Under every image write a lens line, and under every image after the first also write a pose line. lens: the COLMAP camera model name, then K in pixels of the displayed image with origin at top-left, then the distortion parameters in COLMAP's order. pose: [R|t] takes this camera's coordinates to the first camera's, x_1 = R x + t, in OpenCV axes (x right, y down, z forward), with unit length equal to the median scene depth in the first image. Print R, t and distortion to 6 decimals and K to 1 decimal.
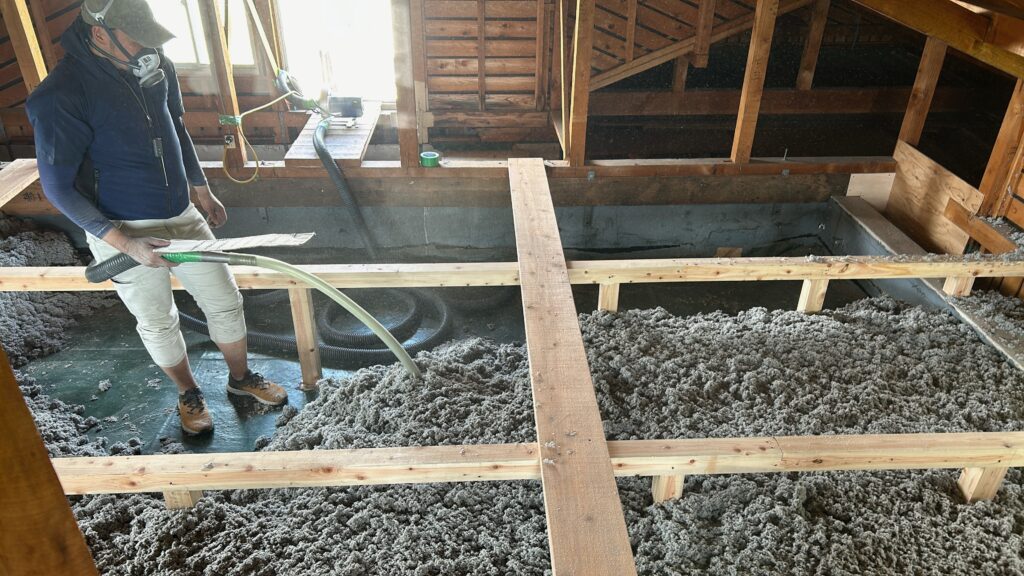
lens RADIAL K [[728.3, 0, 519.2], [0, 728.3, 290.3], [0, 0, 1]] dist [0.050252, -0.060022]
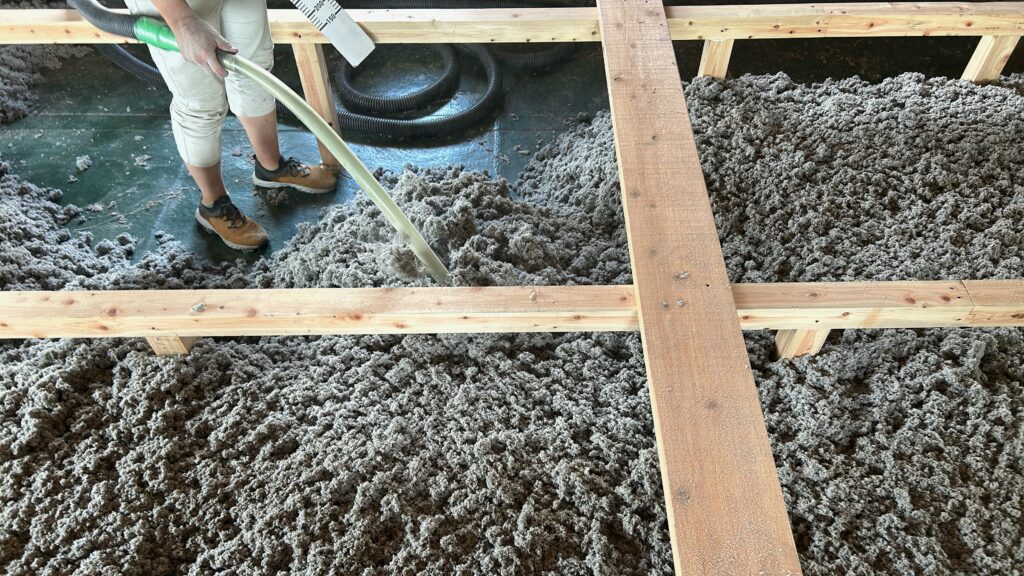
lens RADIAL K [[728.3, 0, 519.2], [0, 728.3, 290.3], [0, 0, 1]] dist [0.050252, -0.060022]
pose [[0.998771, 0.026789, -0.041707, -0.060752], [-0.010552, 0.937002, 0.349164, -0.042327], [0.048434, -0.348295, 0.936133, 0.304049]]
